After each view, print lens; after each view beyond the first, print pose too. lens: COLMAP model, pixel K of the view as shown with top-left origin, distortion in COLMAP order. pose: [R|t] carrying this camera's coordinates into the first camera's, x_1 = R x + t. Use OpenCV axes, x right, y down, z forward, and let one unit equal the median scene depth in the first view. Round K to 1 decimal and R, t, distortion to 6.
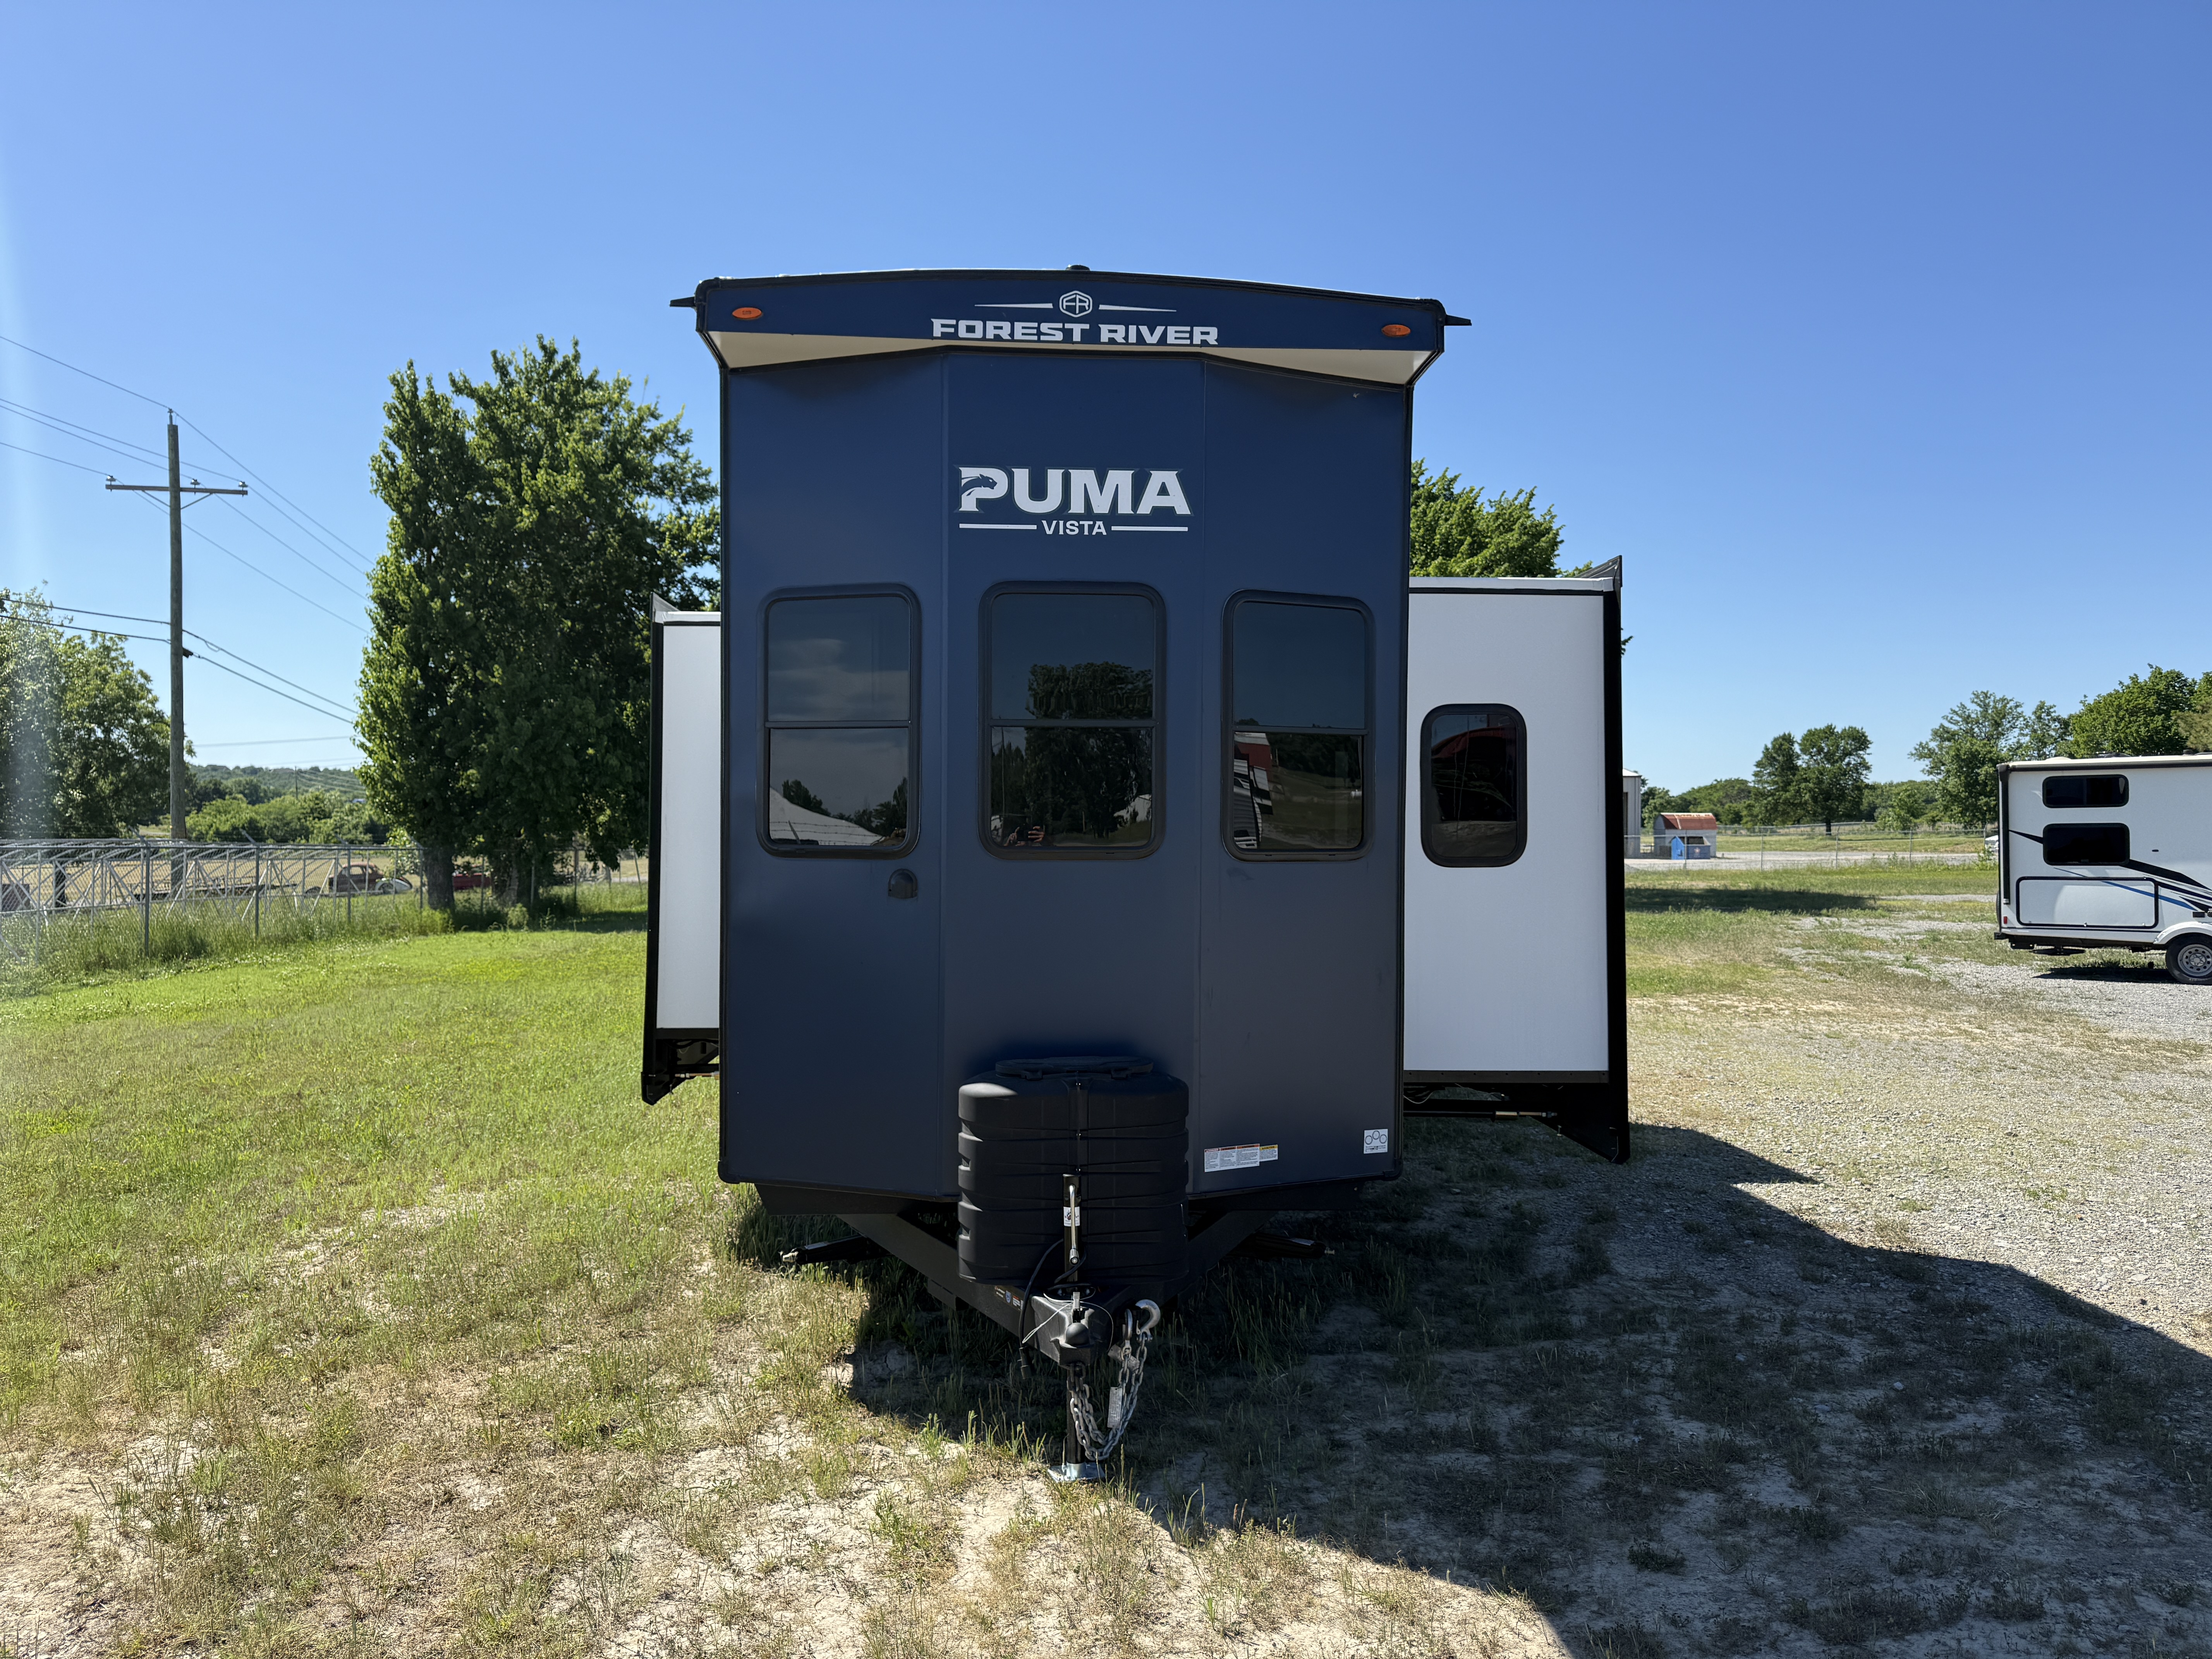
lens RADIAL K [[1533.7, 0, 1084.5], [0, 1533.7, 829.9], [0, 0, 1]] dist [0.144905, -0.254005]
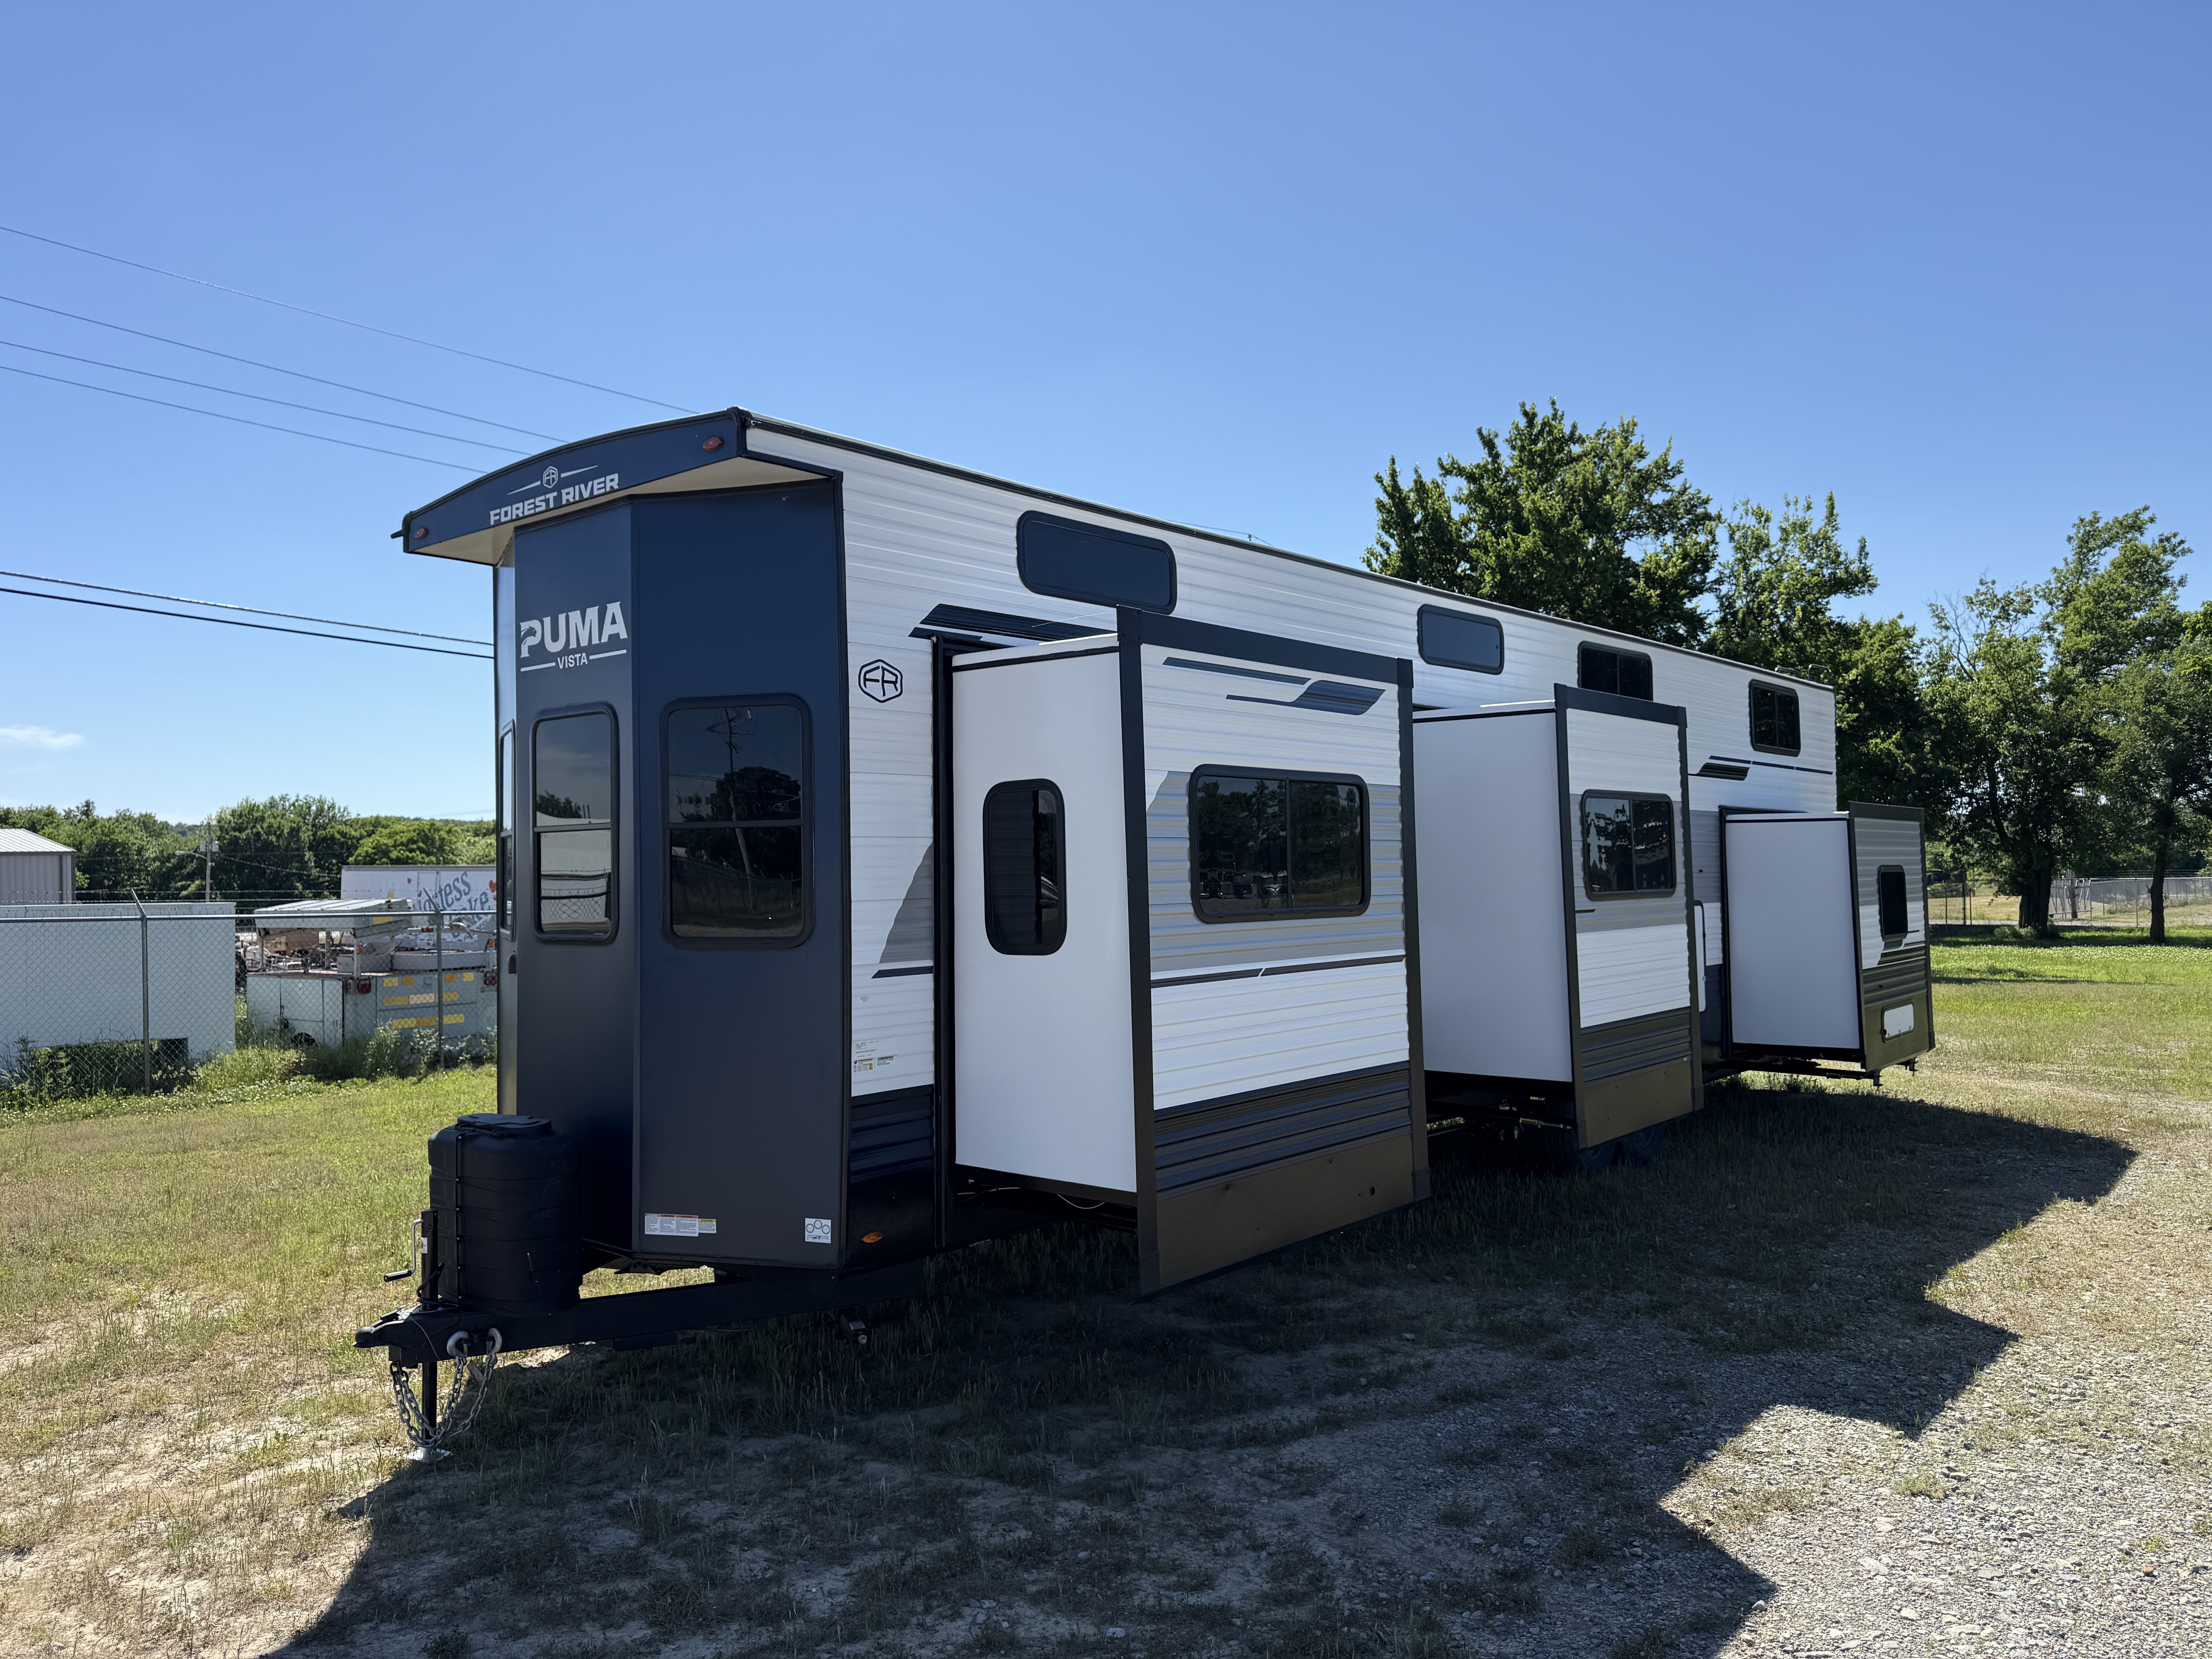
lens RADIAL K [[1554.4, 0, 1106.0], [0, 1554.4, 829.5], [0, 0, 1]] dist [0.082753, -0.096002]
pose [[0.718684, -0.032196, -0.694591, 1.104173], [0.013407, 0.999383, -0.032452, -0.023942], [0.695207, 0.014010, 0.718673, 0.426753]]
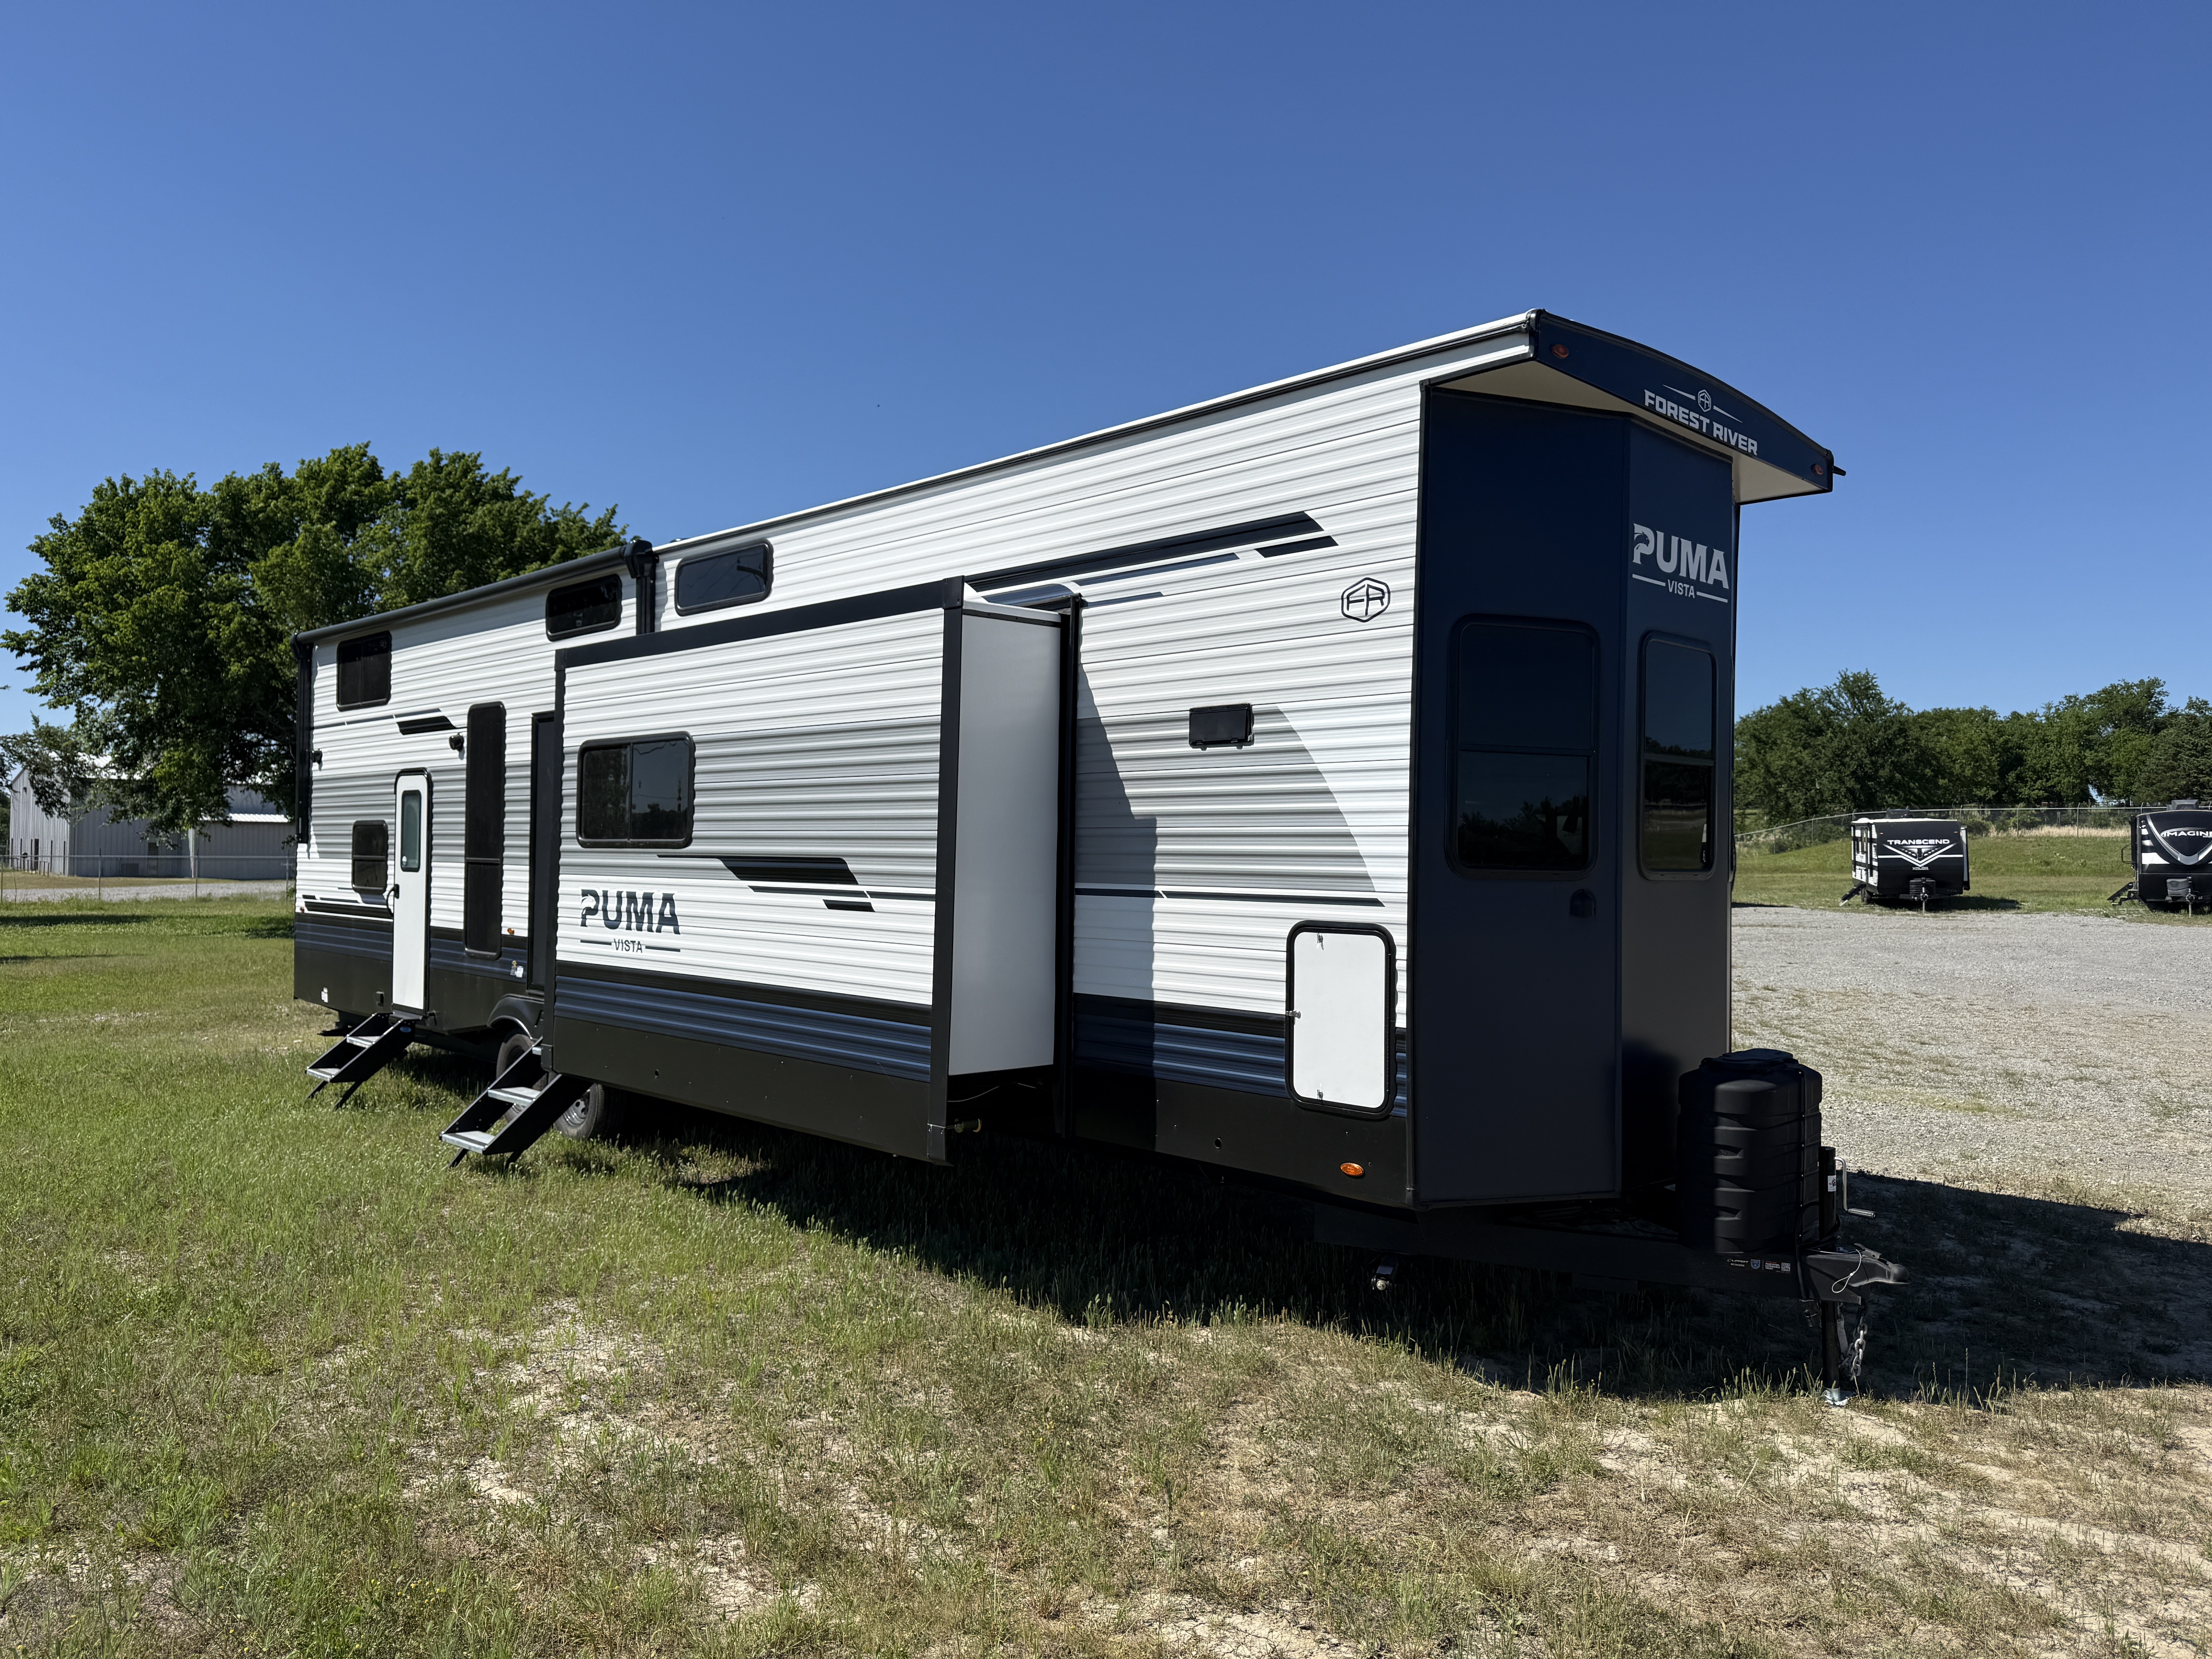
lens RADIAL K [[1554.4, 0, 1106.0], [0, 1554.4, 829.5], [0, 0, 1]] dist [0.082753, -0.096002]
pose [[0.754361, 0.017472, 0.656228, -1.084142], [-0.007938, 0.999815, -0.017495, 0.005593], [-0.656412, 0.007988, 0.754360, 0.403127]]
